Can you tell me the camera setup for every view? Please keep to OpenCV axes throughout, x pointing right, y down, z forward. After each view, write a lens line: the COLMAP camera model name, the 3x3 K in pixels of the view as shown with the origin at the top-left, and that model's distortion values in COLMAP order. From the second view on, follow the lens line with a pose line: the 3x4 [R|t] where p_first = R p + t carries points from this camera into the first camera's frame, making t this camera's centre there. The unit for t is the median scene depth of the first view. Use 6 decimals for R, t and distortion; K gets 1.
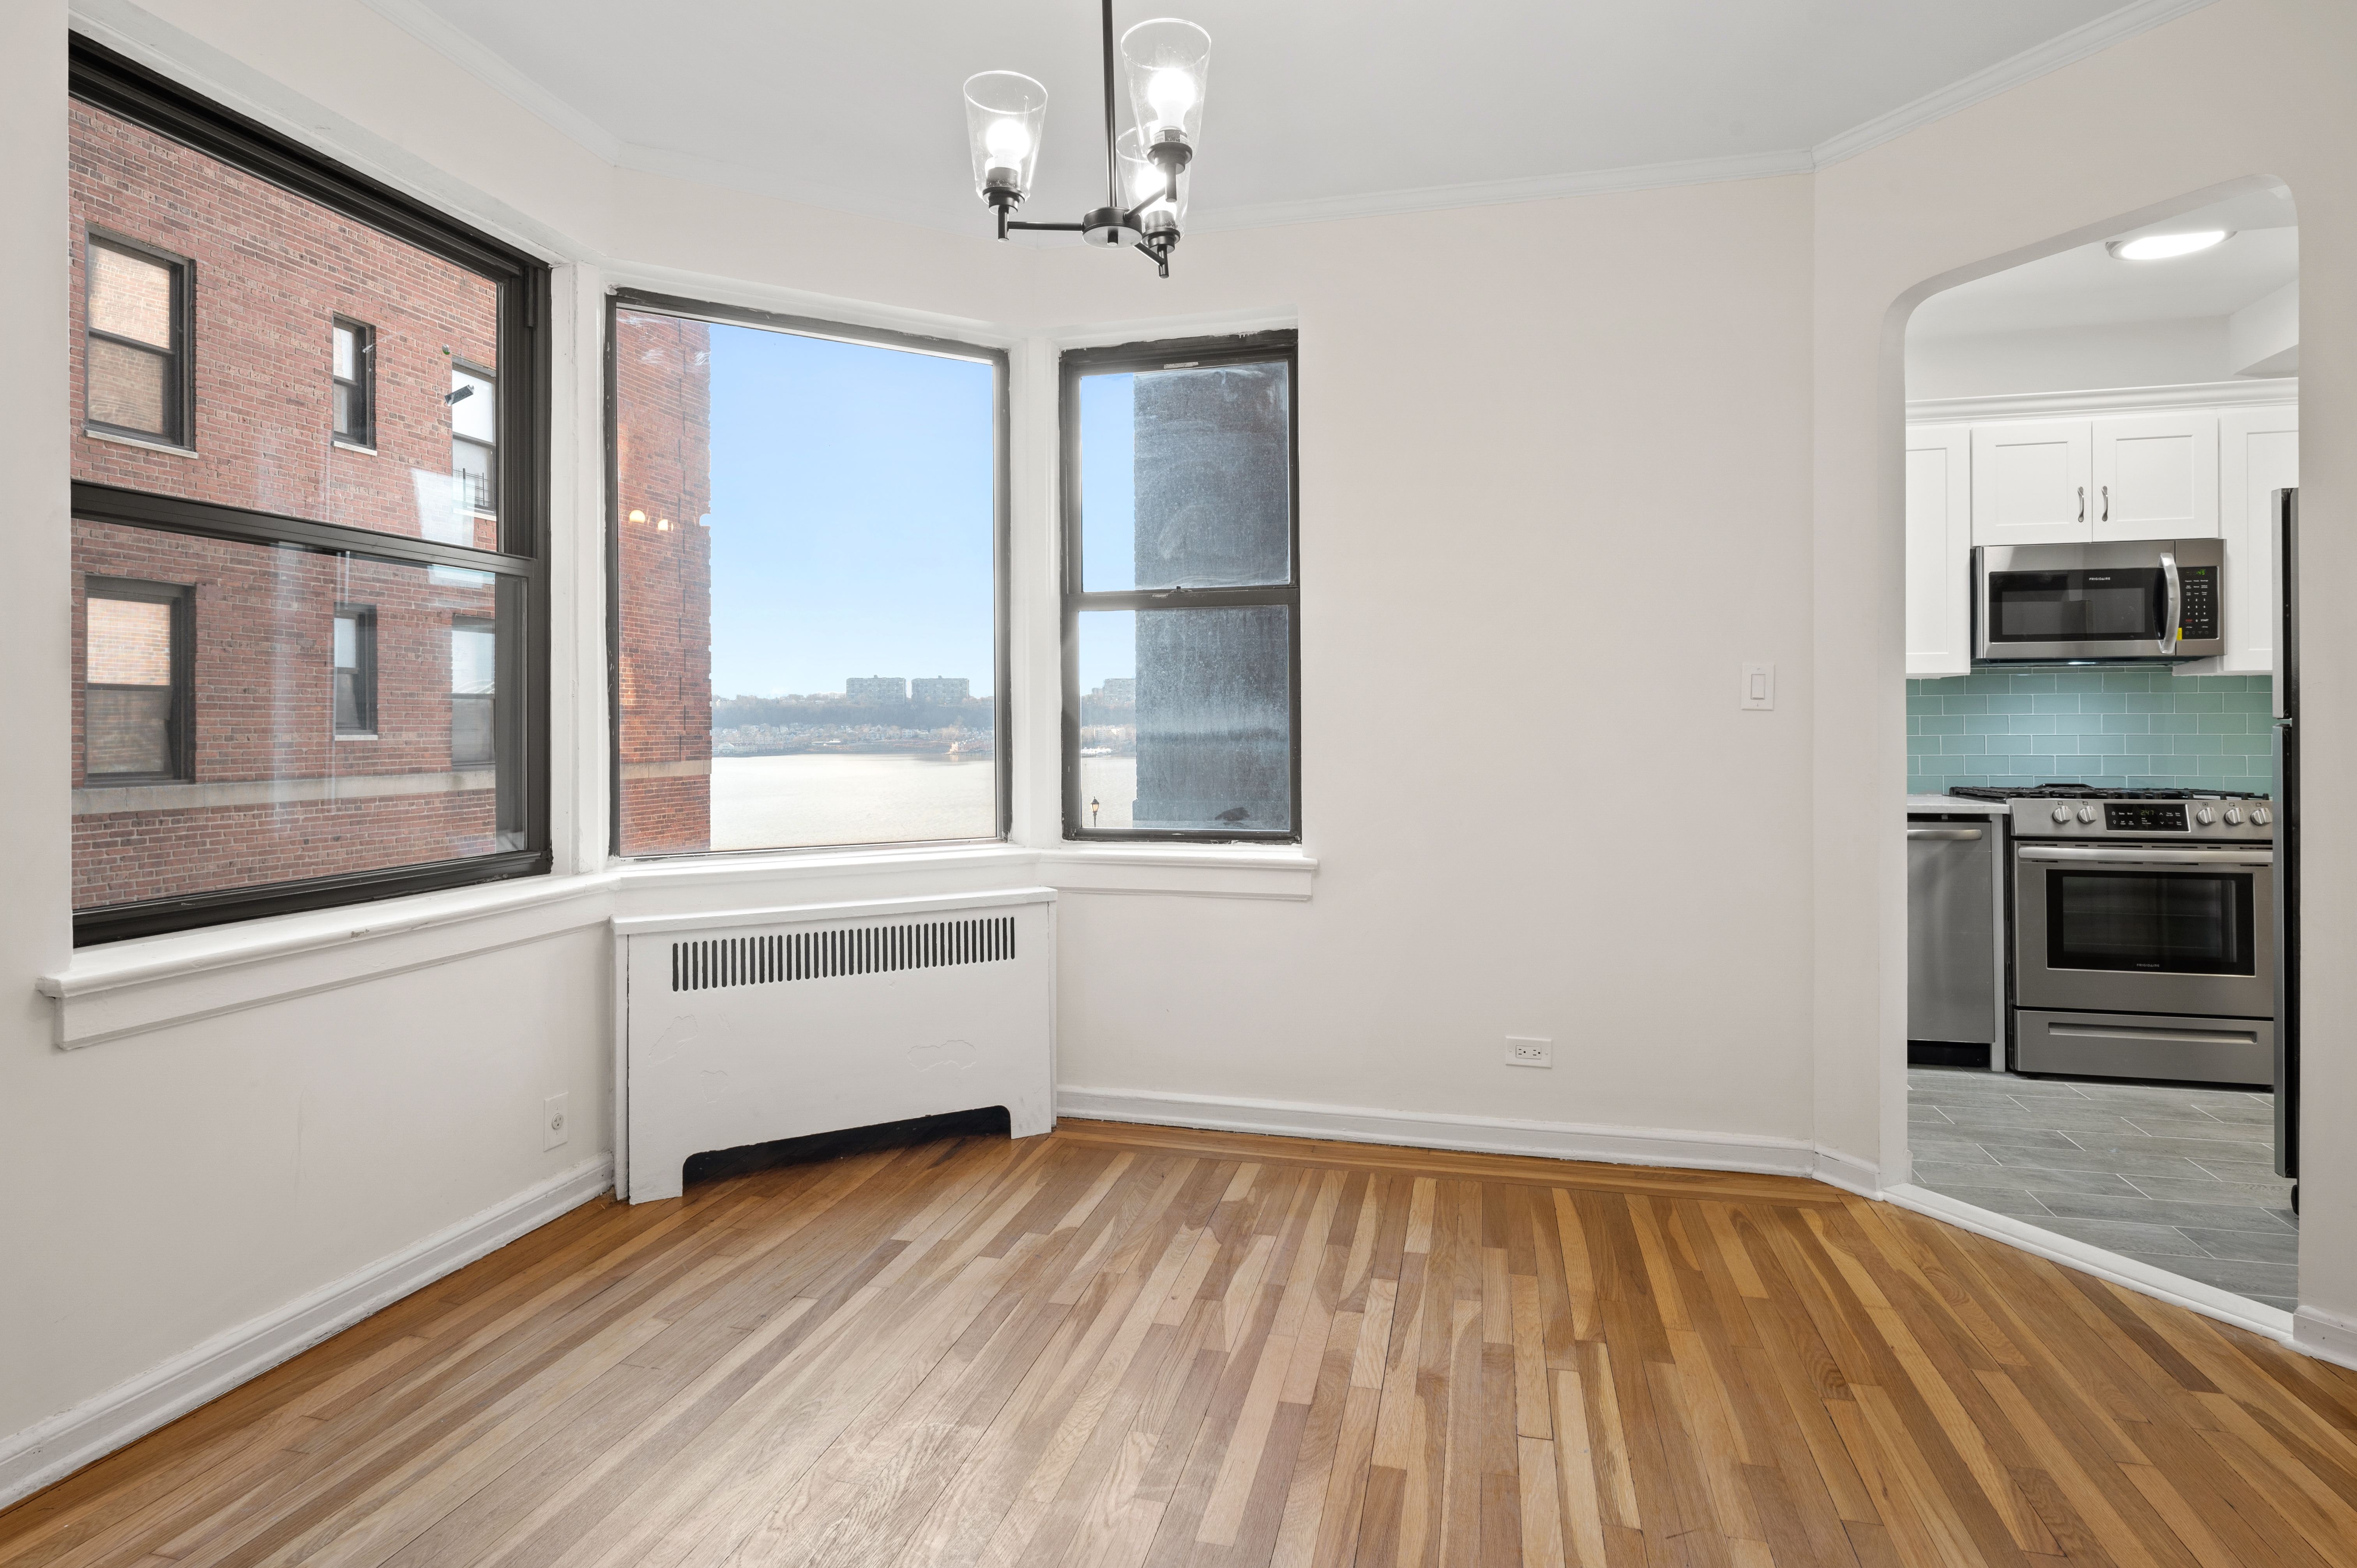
lens RADIAL K [[1280.6, 0, 1163.8], [0, 1280.6, 713.0], [0, 0, 1]] dist [-0.002264, 0.001977]
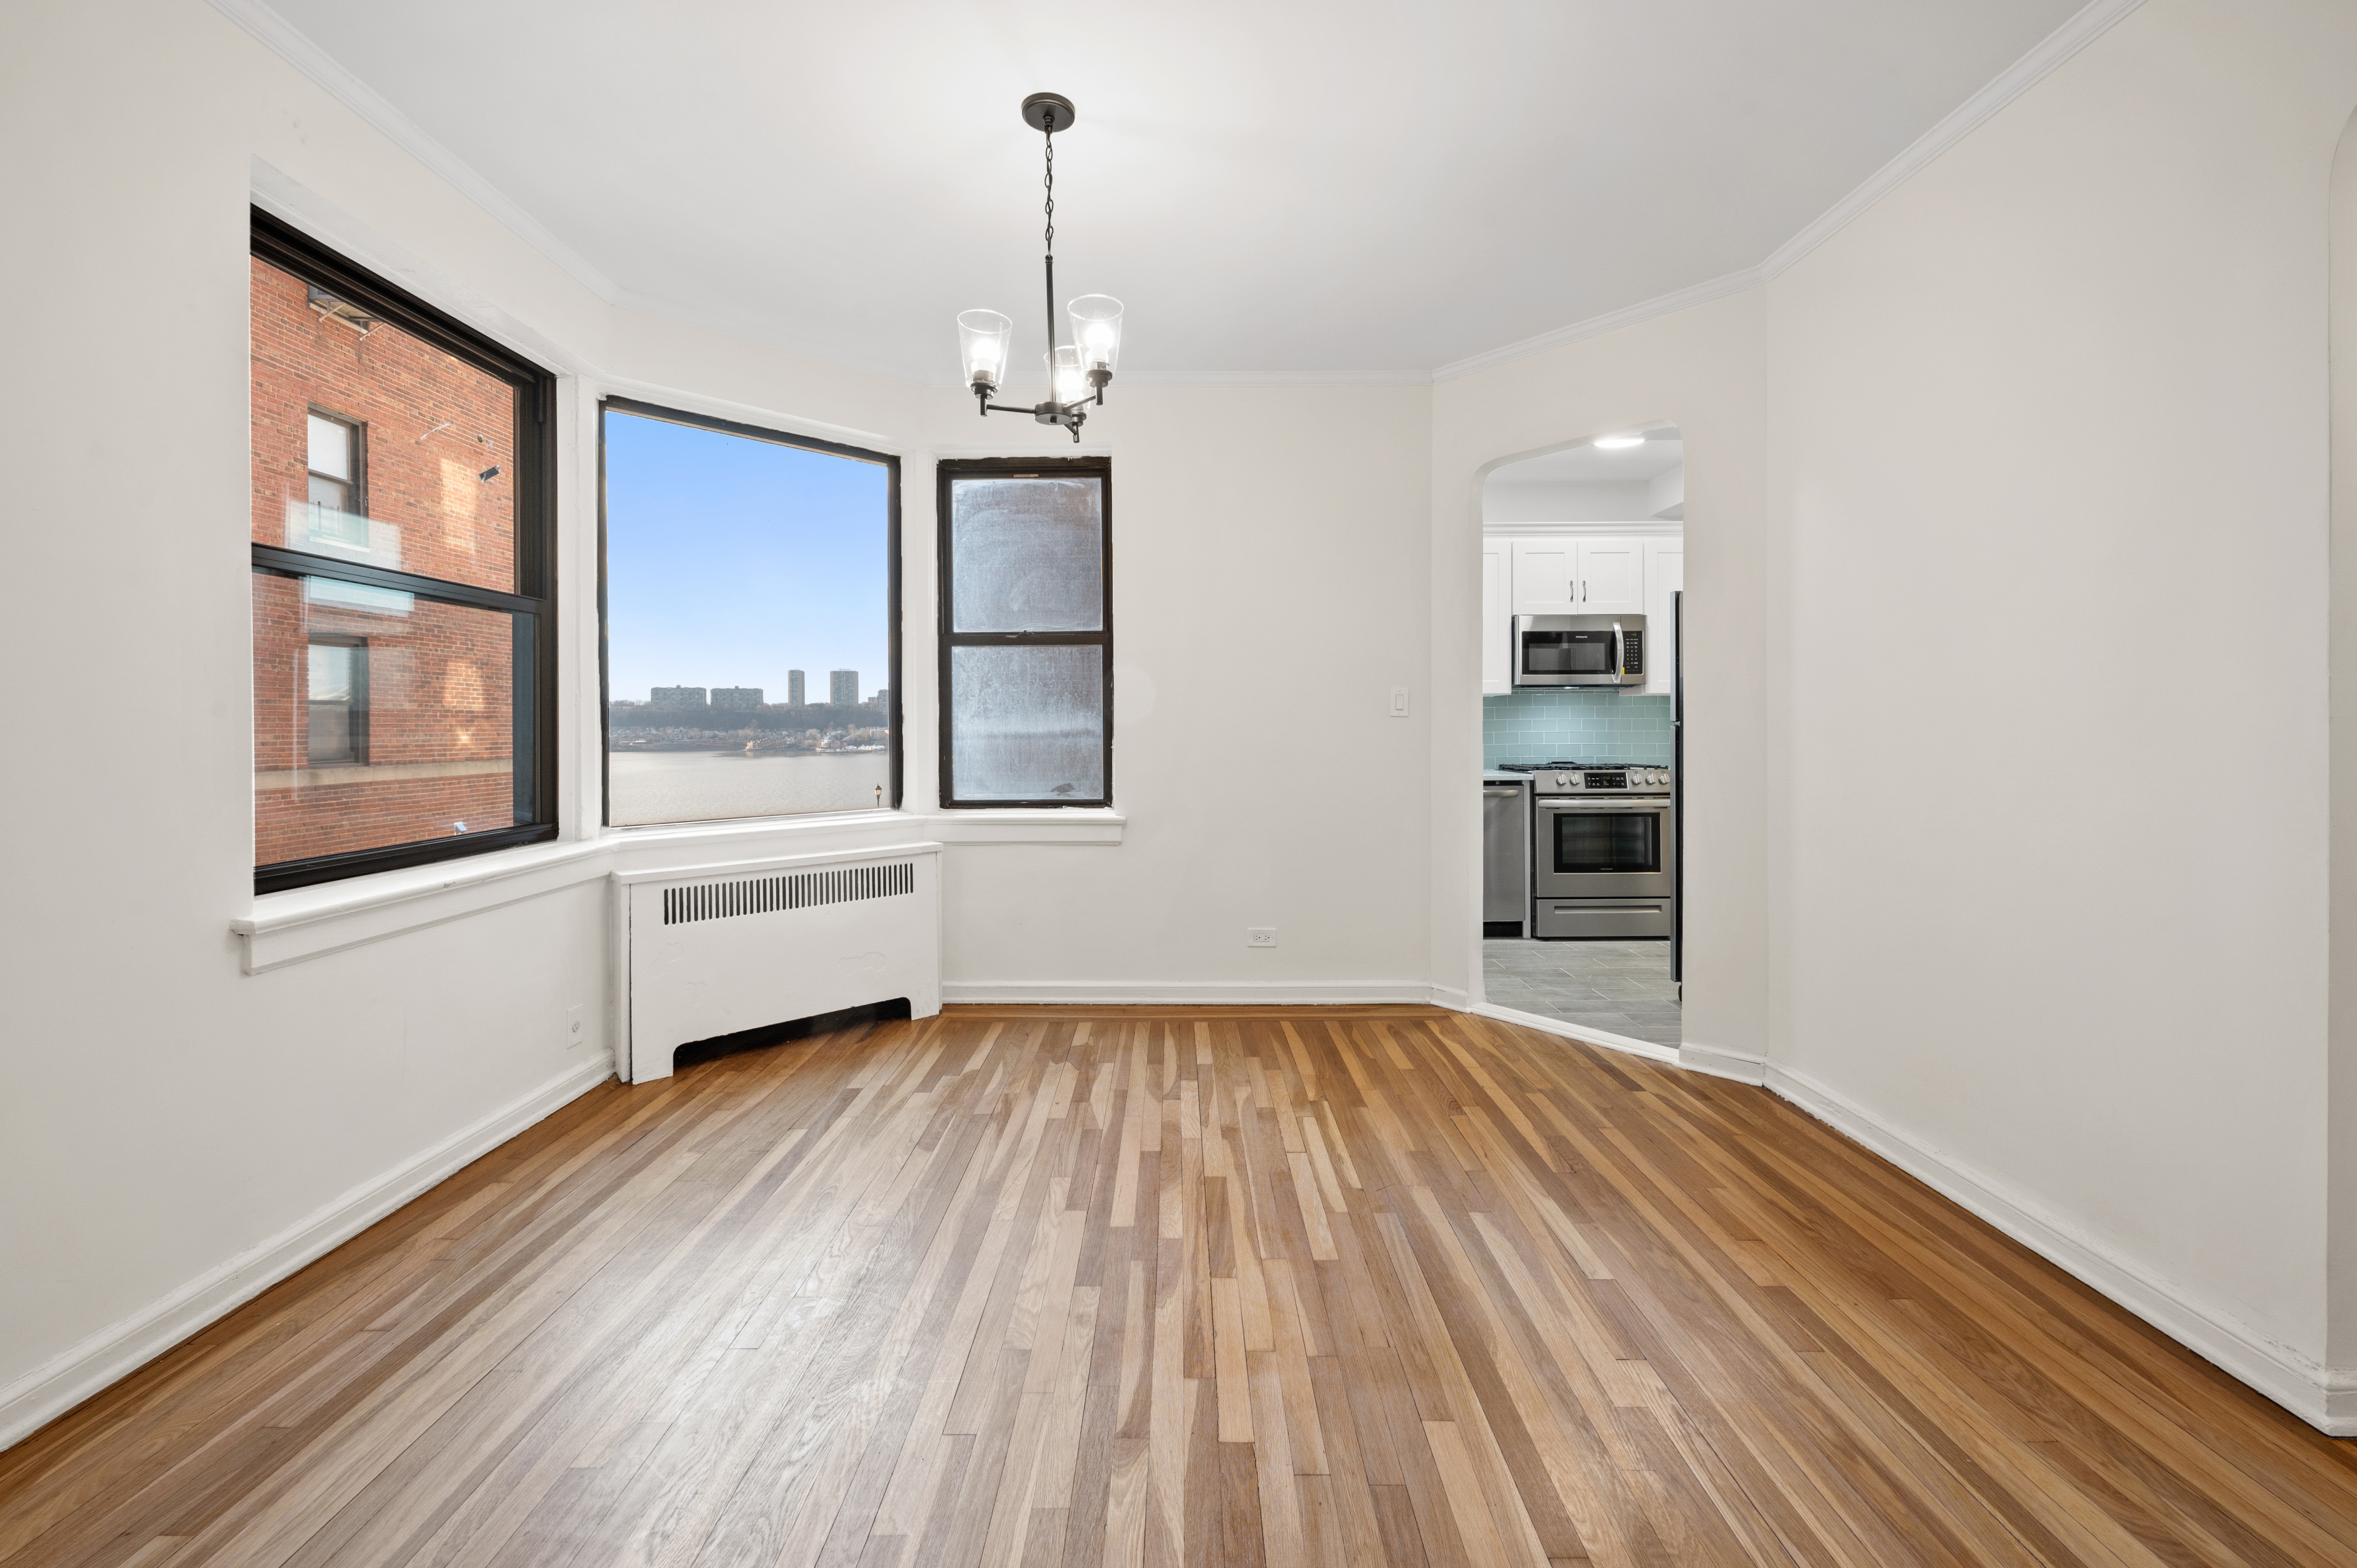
lens RADIAL K [[984.9, 0, 1170.2], [0, 984.9, 722.9], [0, 0, 1]] dist [0.001371, -0.000491]
pose [[0.970090, -0.000999, 0.242743, -0.120310], [-0.000397, 0.999984, 0.005704, -0.001419], [-0.242745, -0.005629, 0.970074, -0.136569]]
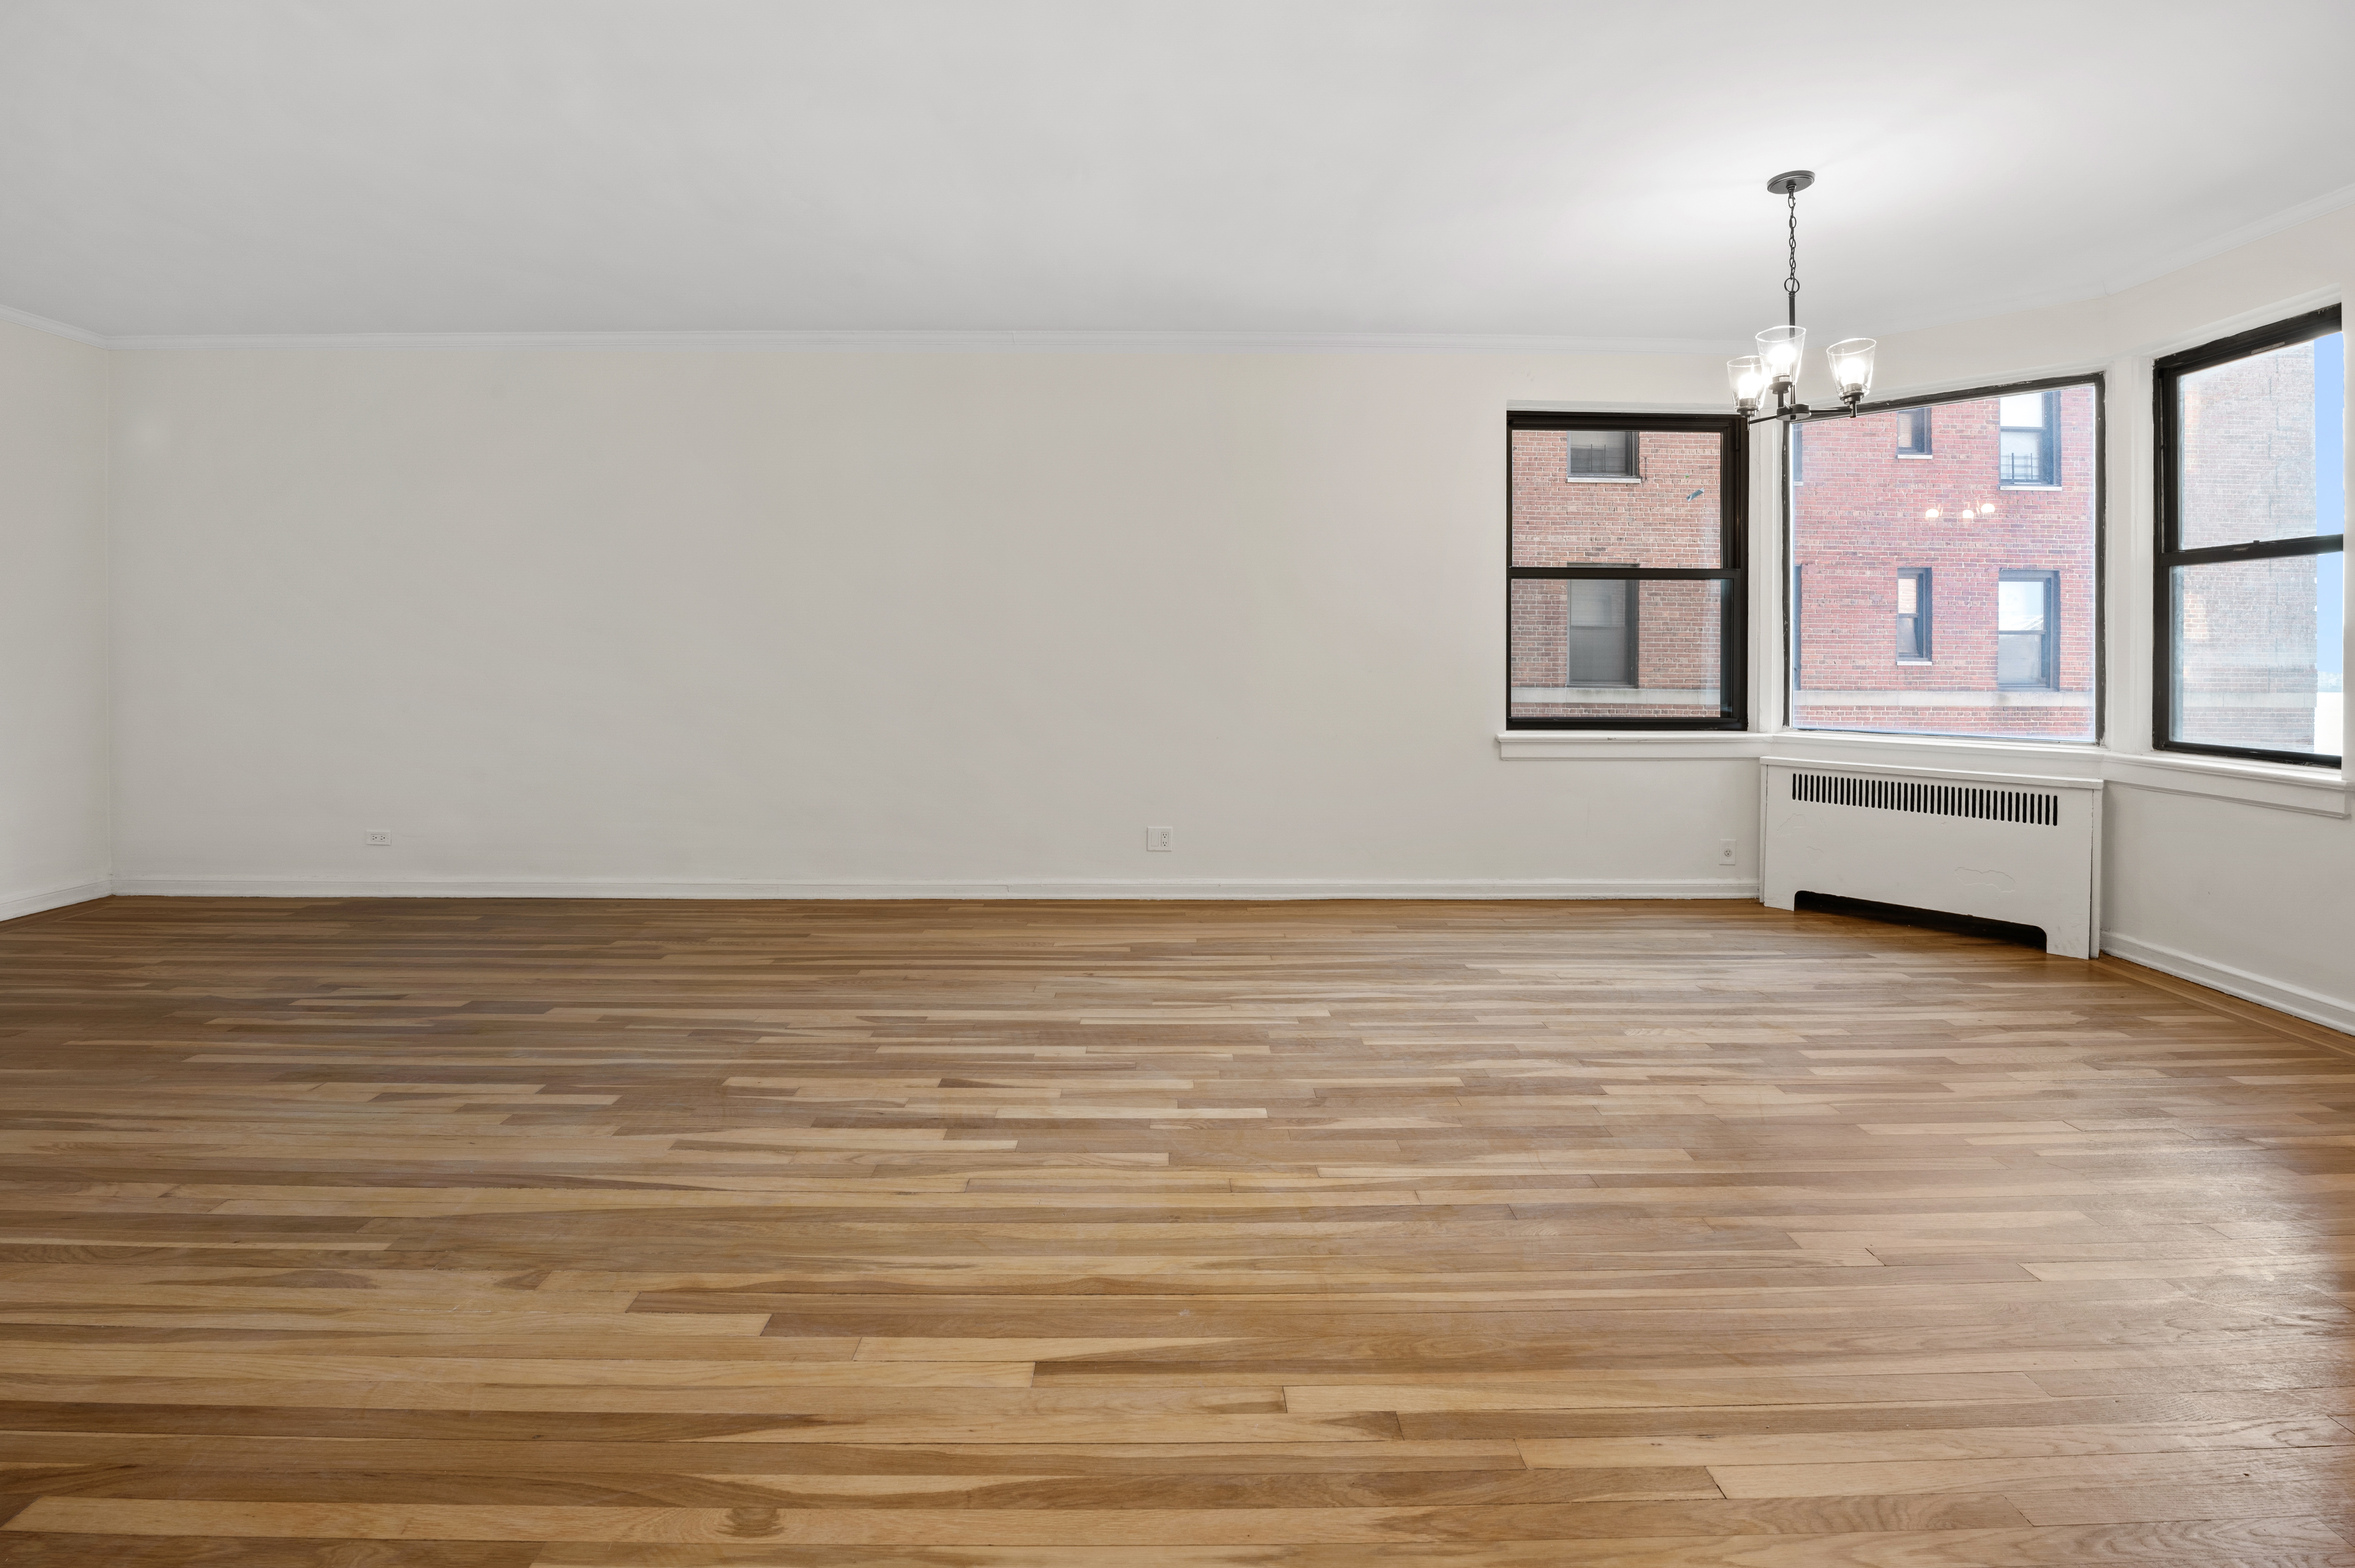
lens RADIAL K [[967.3, 0, 1170.9], [0, 967.3, 655.6], [0, 0, 1]] dist [-0.002363, -0.000218]
pose [[0.251836, 0.009701, -0.967721, 0.747499], [0.001320, 0.999945, 0.010367, -0.005050], [0.967769, -0.003888, 0.251809, -0.217265]]
